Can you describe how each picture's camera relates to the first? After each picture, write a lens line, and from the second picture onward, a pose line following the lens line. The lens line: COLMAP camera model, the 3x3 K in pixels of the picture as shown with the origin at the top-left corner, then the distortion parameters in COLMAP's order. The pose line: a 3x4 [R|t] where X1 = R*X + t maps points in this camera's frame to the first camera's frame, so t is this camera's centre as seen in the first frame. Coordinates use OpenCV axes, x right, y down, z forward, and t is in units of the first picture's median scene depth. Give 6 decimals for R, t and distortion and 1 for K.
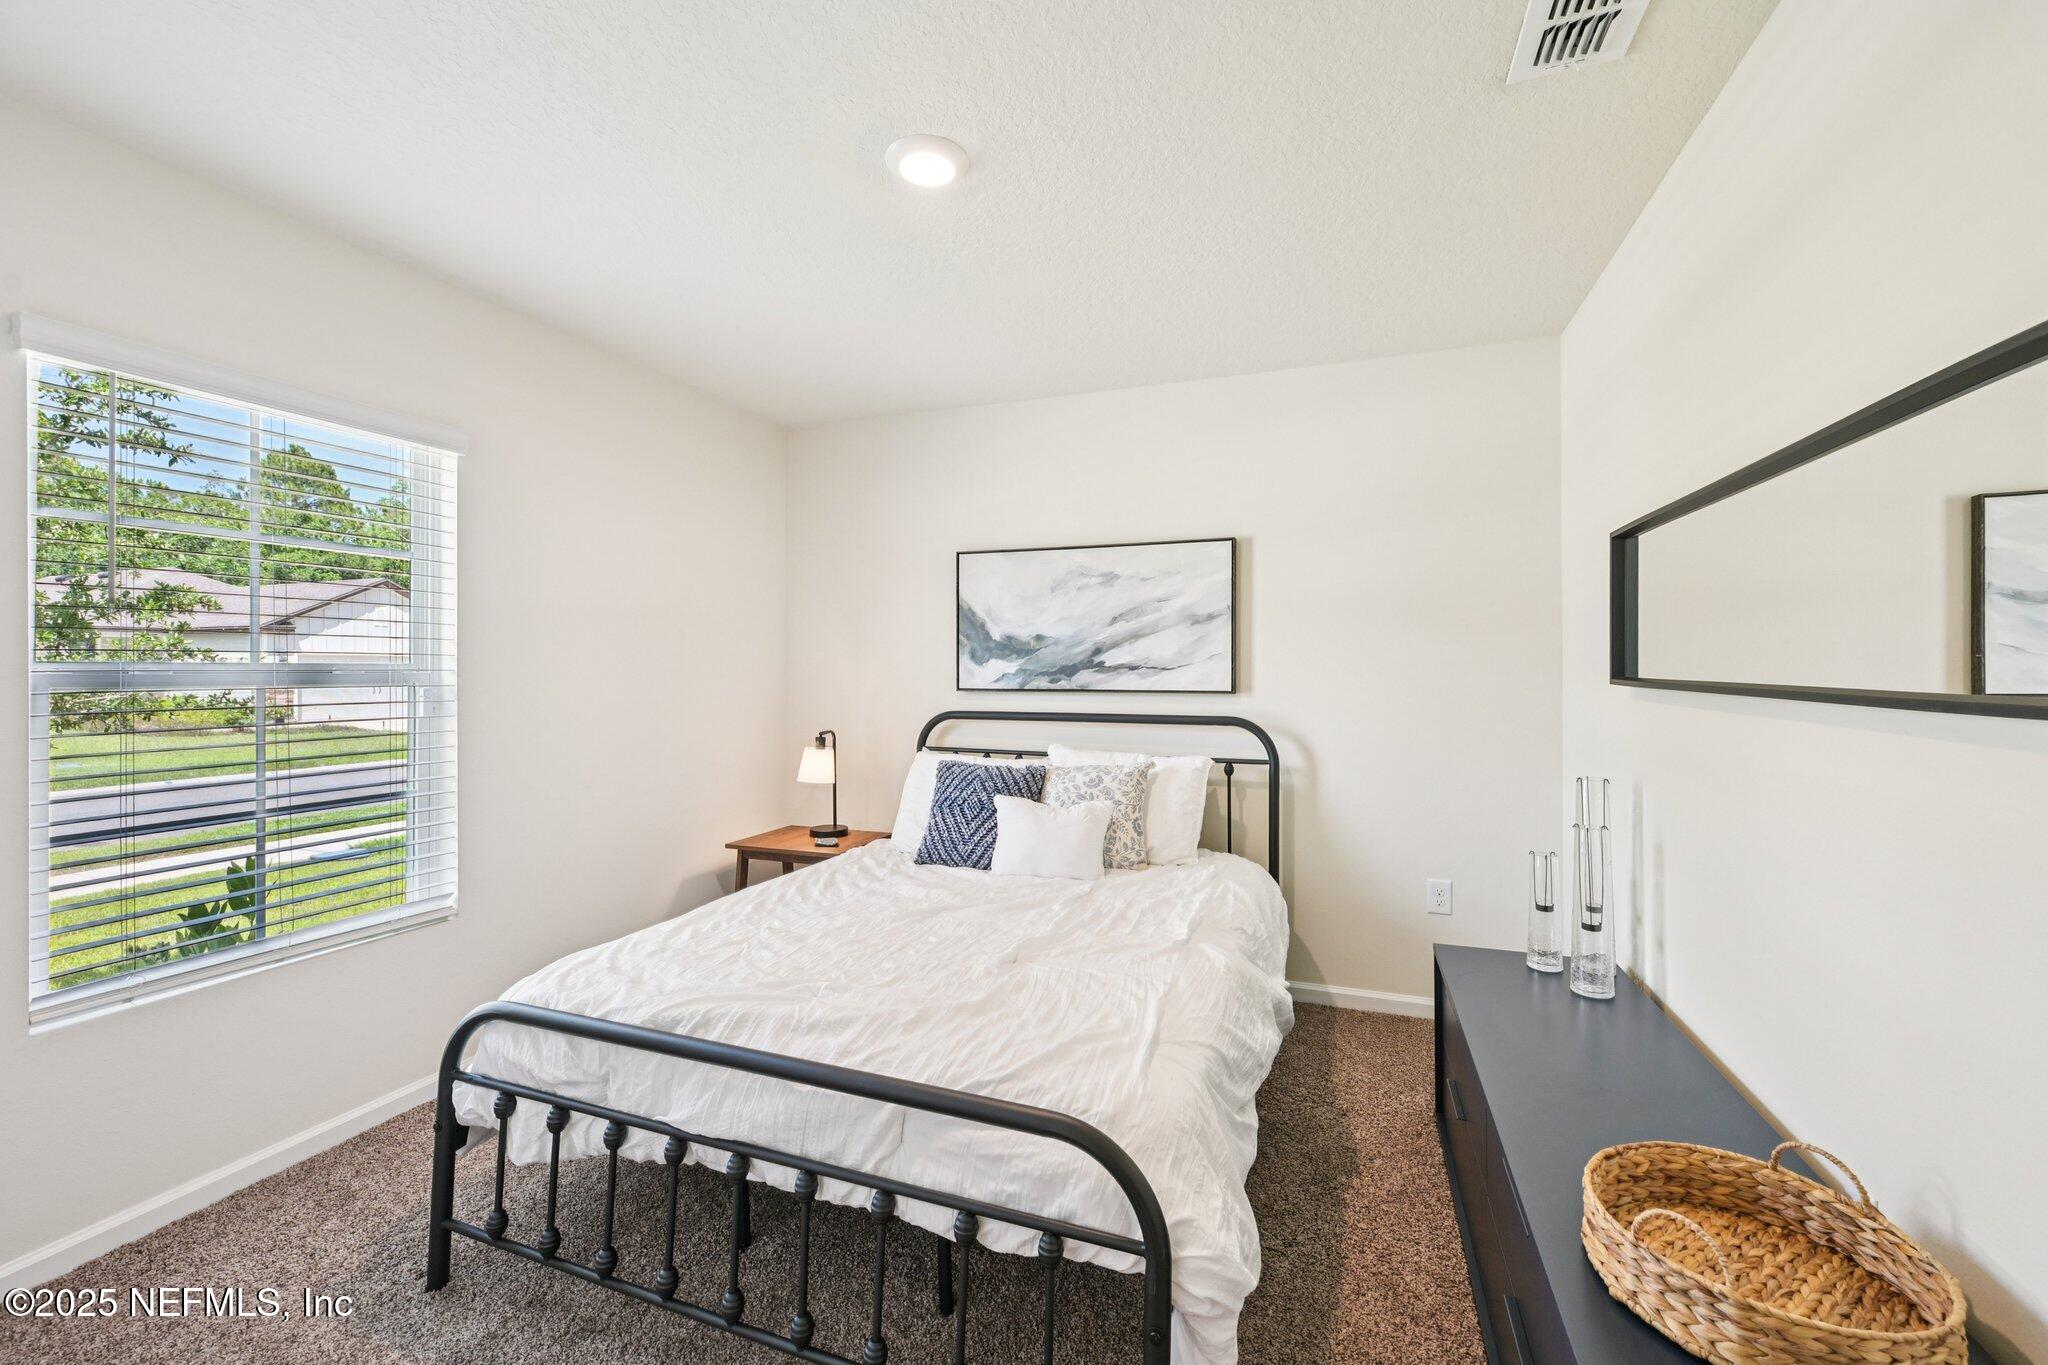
lens RADIAL K [[826.4, 0, 1045.6], [0, 826.4, 671.4], [0, 0, 1]] dist [-0.000426, -0.000004]
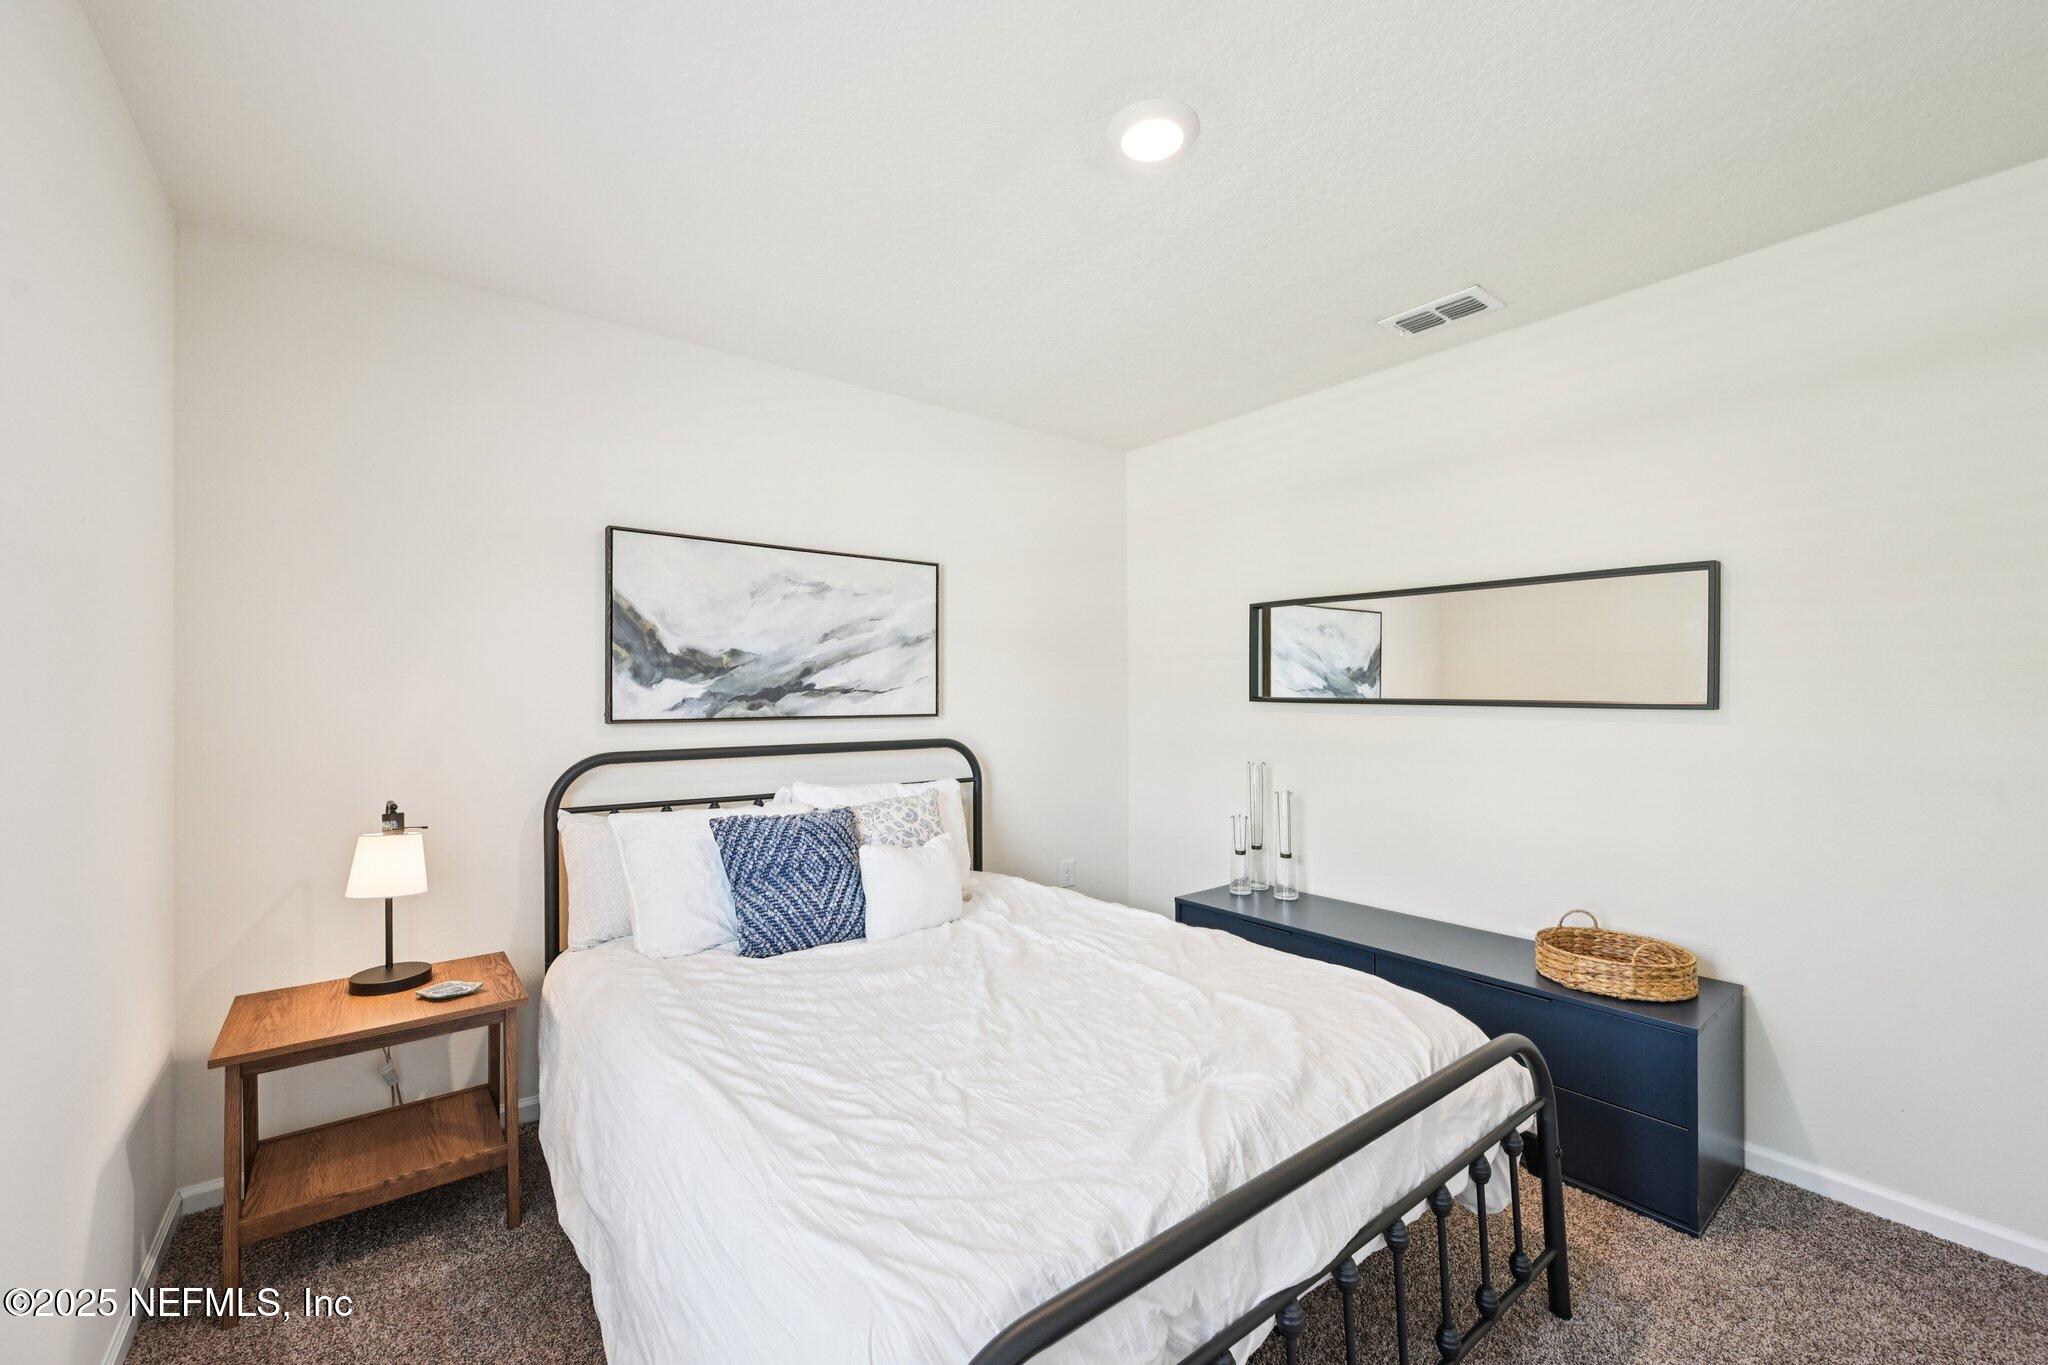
lens RADIAL K [[811.2, 0, 1026.4], [0, 811.2, 692.7], [0, 0, 1]] dist [0.000002, 0.000052]
pose [[0.538095, 0.000962, 0.842884, -0.530922], [0.004620, 0.999981, -0.004091, 0.002020], [-0.842872, 0.006096, 0.538080, 0.352489]]
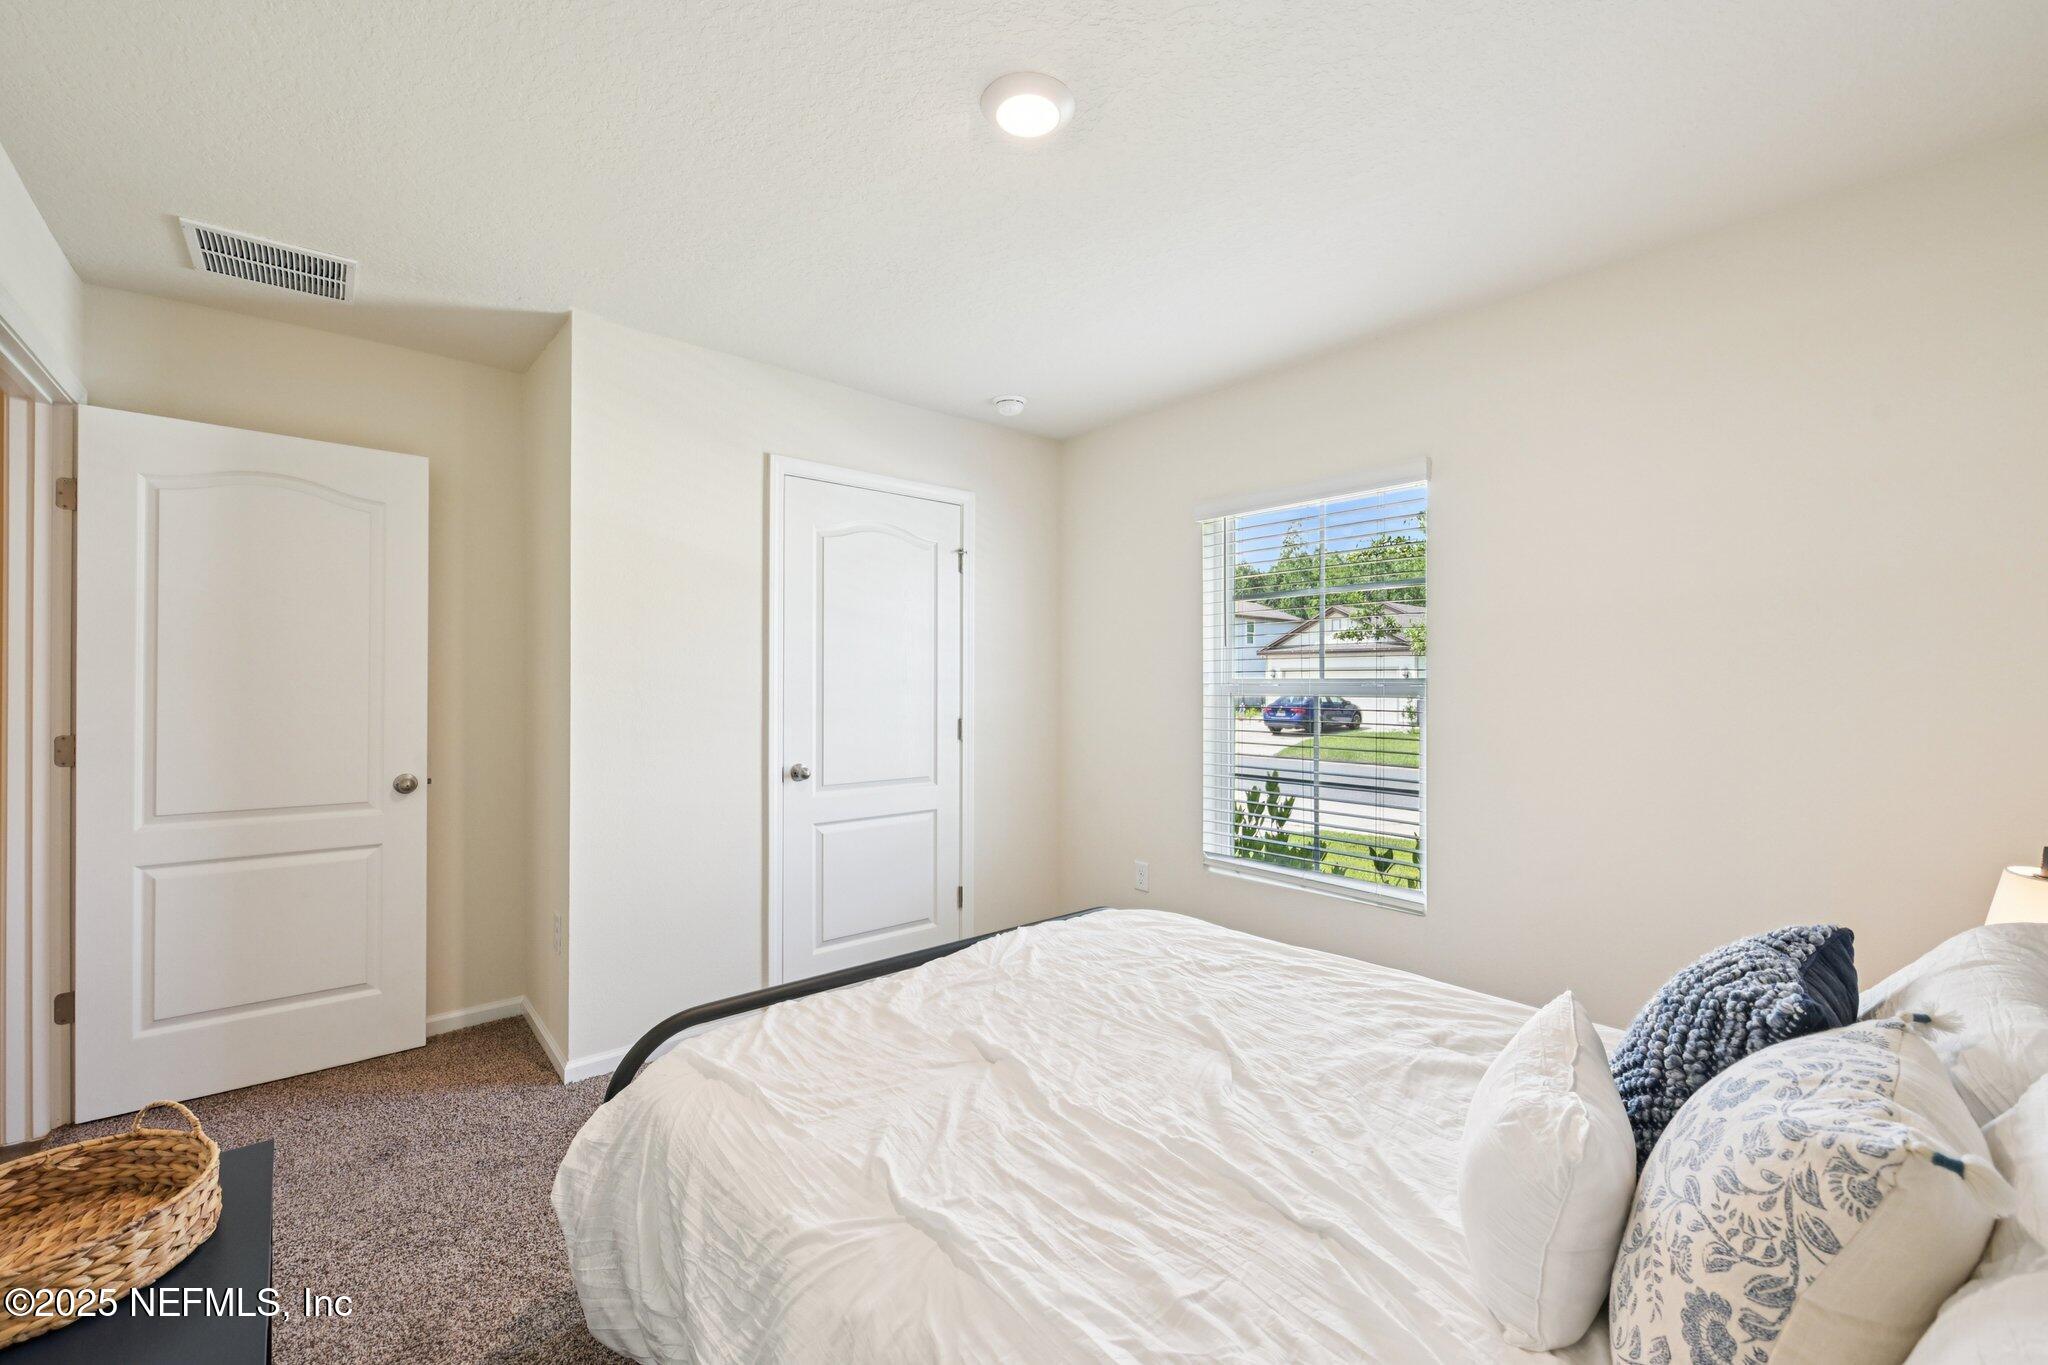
lens RADIAL K [[832.8, 0, 1020.6], [0, 832.8, 692.4], [0, 0, 1]] dist [-0.000966, 0.000314]
pose [[-0.486230, 0.010047, -0.873773, 0.346750], [-0.003399, 0.999905, 0.013389, -0.001616], [0.873824, 0.009480, -0.486149, 0.777192]]
